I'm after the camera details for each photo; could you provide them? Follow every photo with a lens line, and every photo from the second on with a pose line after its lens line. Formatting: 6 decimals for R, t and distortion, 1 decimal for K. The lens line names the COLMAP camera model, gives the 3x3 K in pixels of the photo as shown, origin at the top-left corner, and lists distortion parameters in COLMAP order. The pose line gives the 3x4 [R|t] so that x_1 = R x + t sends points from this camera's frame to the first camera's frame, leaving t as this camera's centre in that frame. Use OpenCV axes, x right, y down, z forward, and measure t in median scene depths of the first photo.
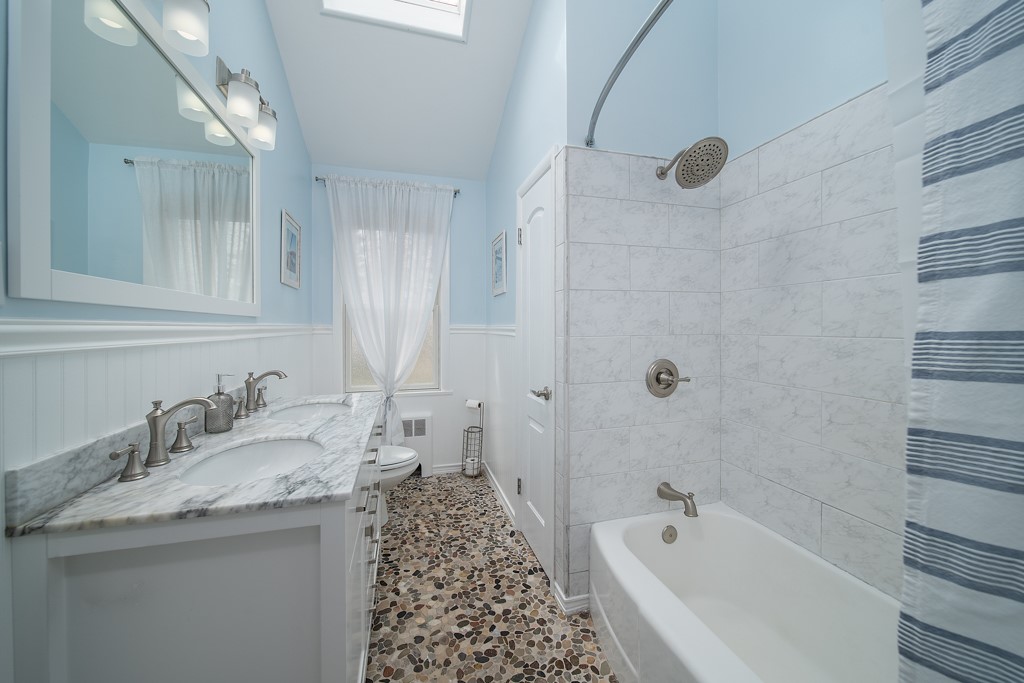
lens RADIAL K [[372.2, 0, 505.0], [0, 372.2, 327.1], [0, 0, 1]] dist [-0.002559, -0.000162]
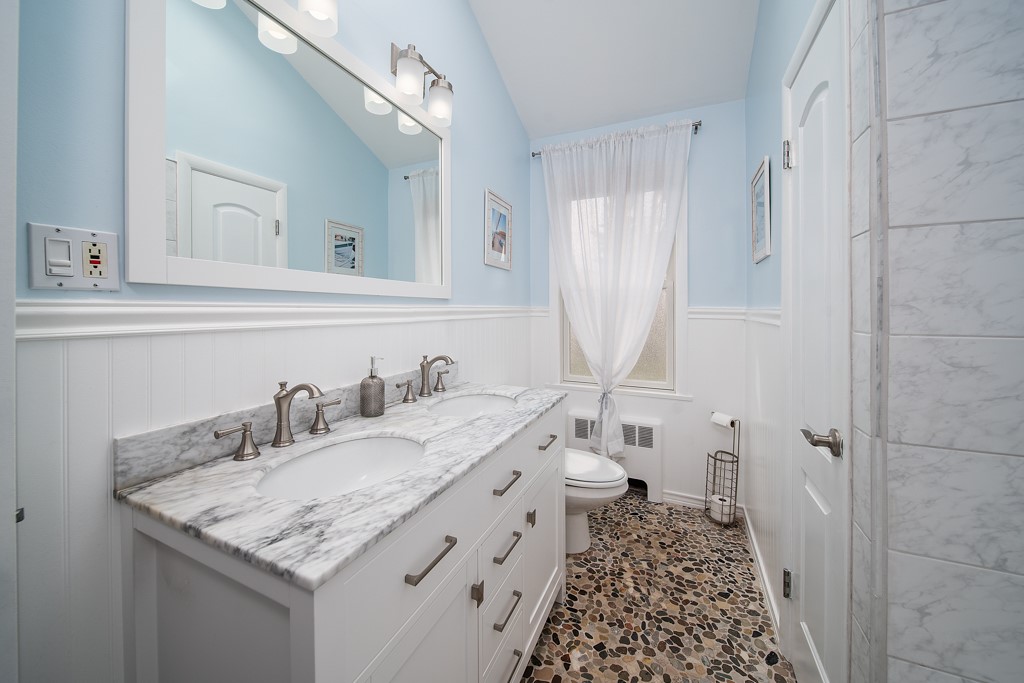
lens RADIAL K [[374.9, 0, 509.7], [0, 374.9, 305.8], [0, 0, 1]] dist [-0.002851, -0.000384]
pose [[0.763195, -0.000360, -0.646168, 0.088819], [-0.004849, 0.999968, -0.006285, -0.002565], [0.646150, 0.007931, 0.763169, 0.280224]]
